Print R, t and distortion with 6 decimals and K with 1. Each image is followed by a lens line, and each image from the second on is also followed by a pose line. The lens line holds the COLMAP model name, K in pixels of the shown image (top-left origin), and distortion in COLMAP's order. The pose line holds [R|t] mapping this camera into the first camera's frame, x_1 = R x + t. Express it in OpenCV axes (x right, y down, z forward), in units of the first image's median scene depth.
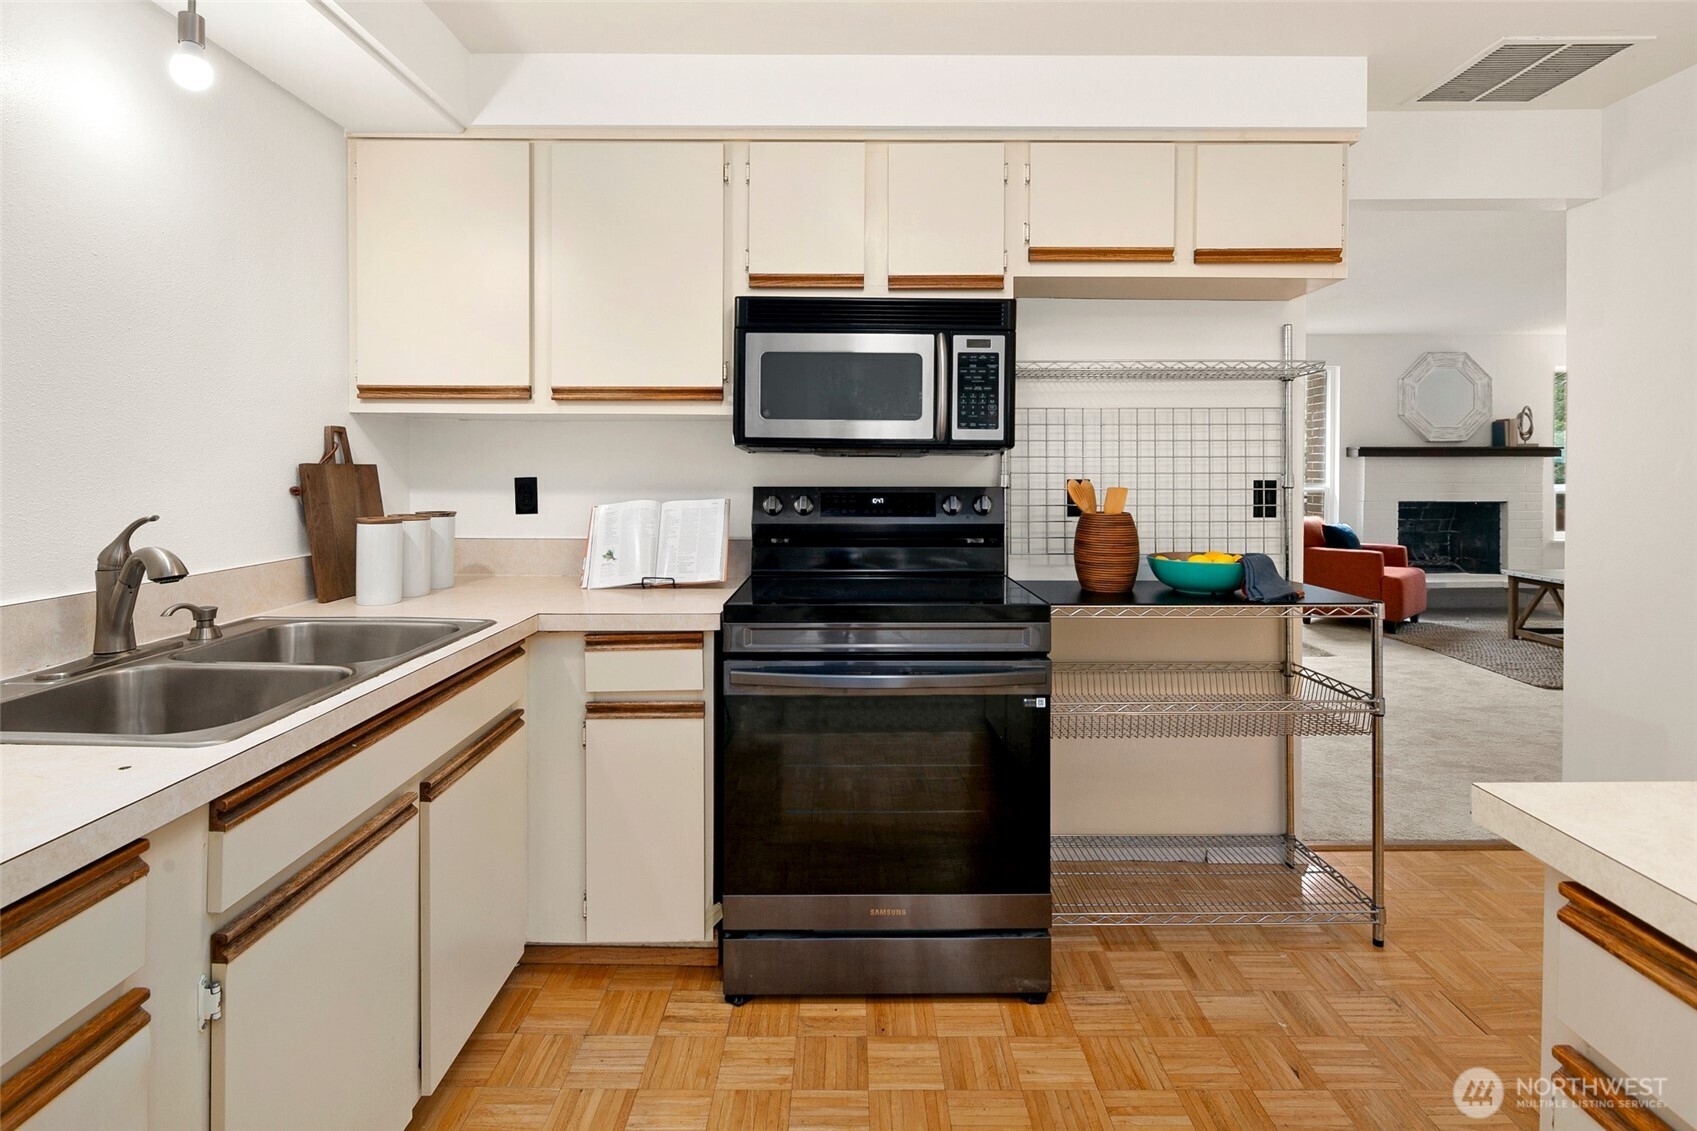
lens RADIAL K [[827.0, 0, 850.2], [0, 827.0, 468.6], [0, 0, 1]] dist [0.003807, -0.003634]
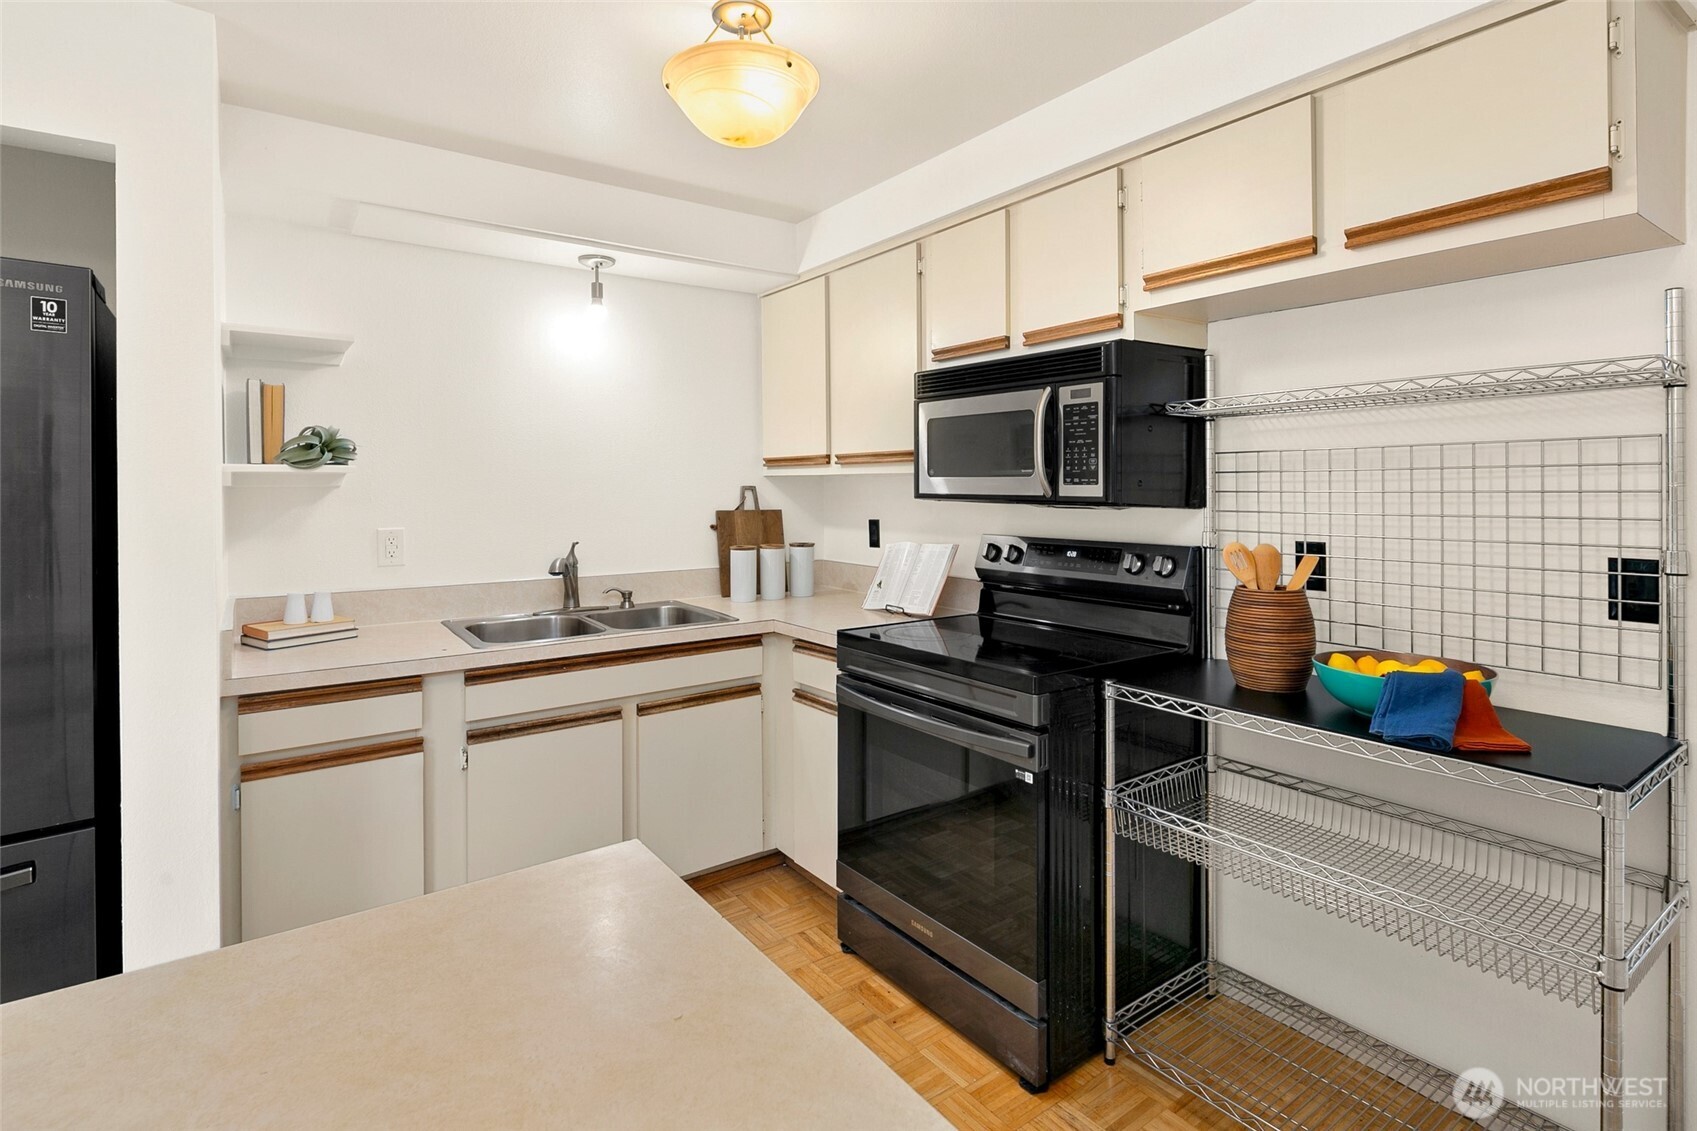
lens RADIAL K [[827.0, 0, 844.1], [0, 827.0, 492.3], [0, 0, 1]] dist [0.003807, -0.003634]
pose [[0.584759, 0.000559, -0.811207, 0.737451], [0.003522, 0.999989, 0.003228, -0.042194], [0.811199, -0.004745, 0.584750, 0.227863]]
